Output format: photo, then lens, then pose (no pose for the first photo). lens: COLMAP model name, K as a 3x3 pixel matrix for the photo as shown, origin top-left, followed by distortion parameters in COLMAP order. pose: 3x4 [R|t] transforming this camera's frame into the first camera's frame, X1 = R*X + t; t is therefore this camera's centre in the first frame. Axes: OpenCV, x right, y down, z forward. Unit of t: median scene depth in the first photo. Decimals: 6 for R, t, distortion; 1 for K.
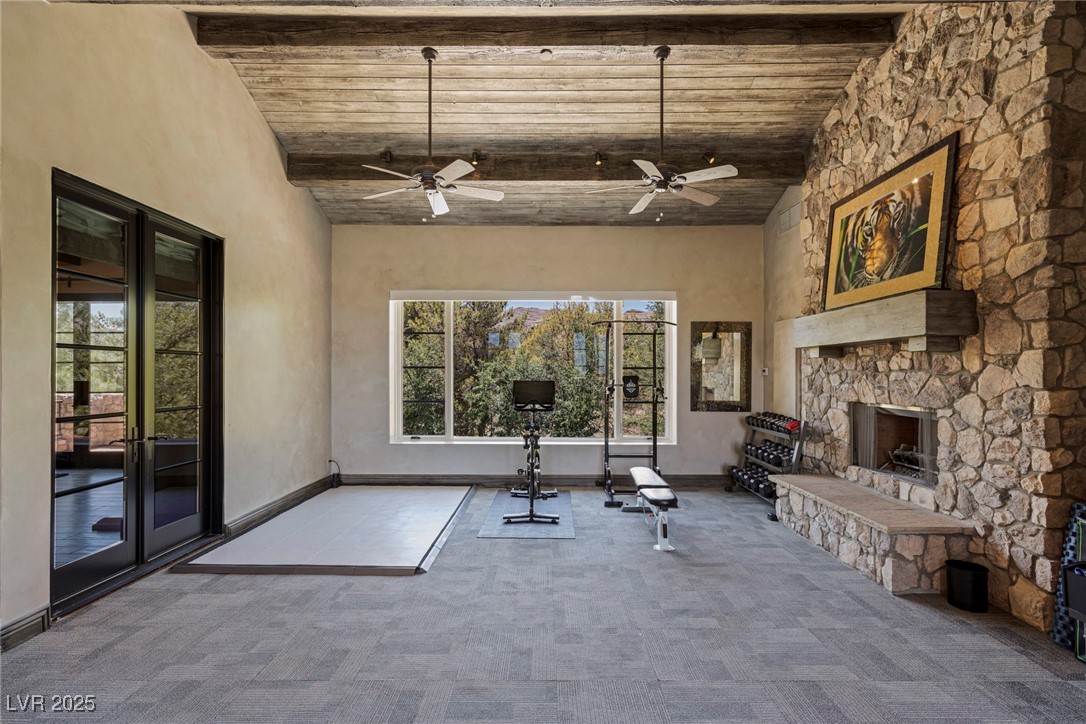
lens RADIAL K [[496.4, 0, 546.4], [0, 496.4, 369.2], [0, 0, 1]] dist [0.021166, 0.000490]
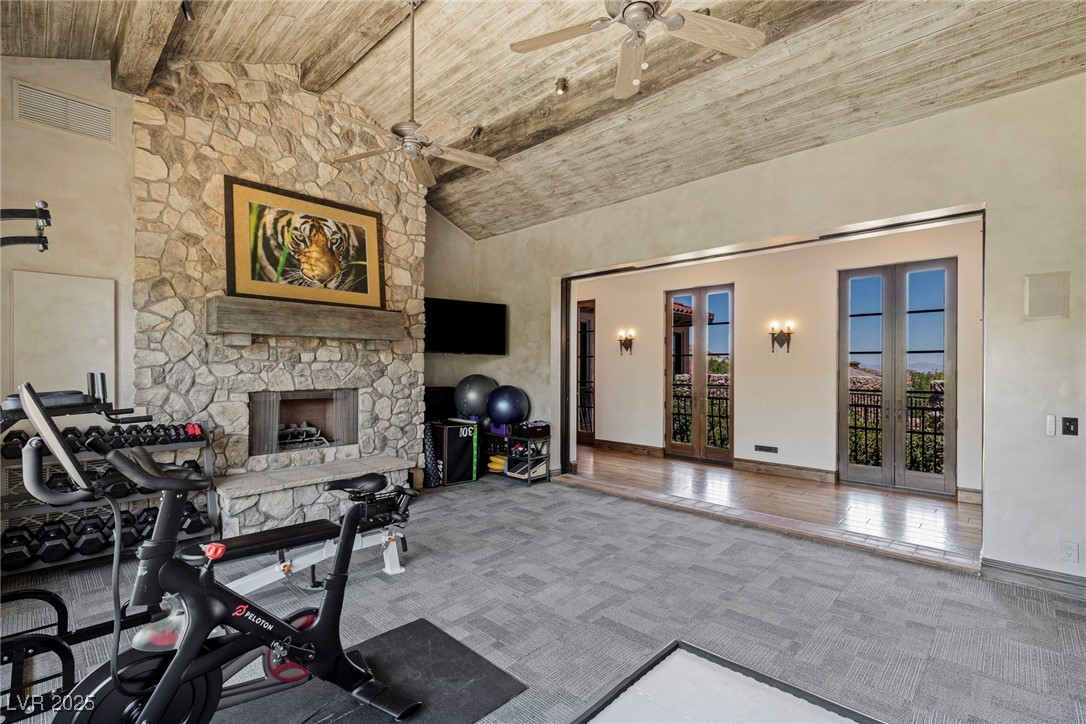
lens RADIAL K [[496.4, 0, 547.2], [0, 496.4, 368.2], [0, 0, 1]] dist [0.021166, 0.000490]
pose [[-0.728586, -0.006422, 0.684924, -0.574200], [-0.011820, 0.999925, -0.003198, 0.017077], [-0.684852, -0.010426, -0.728608, 1.552825]]
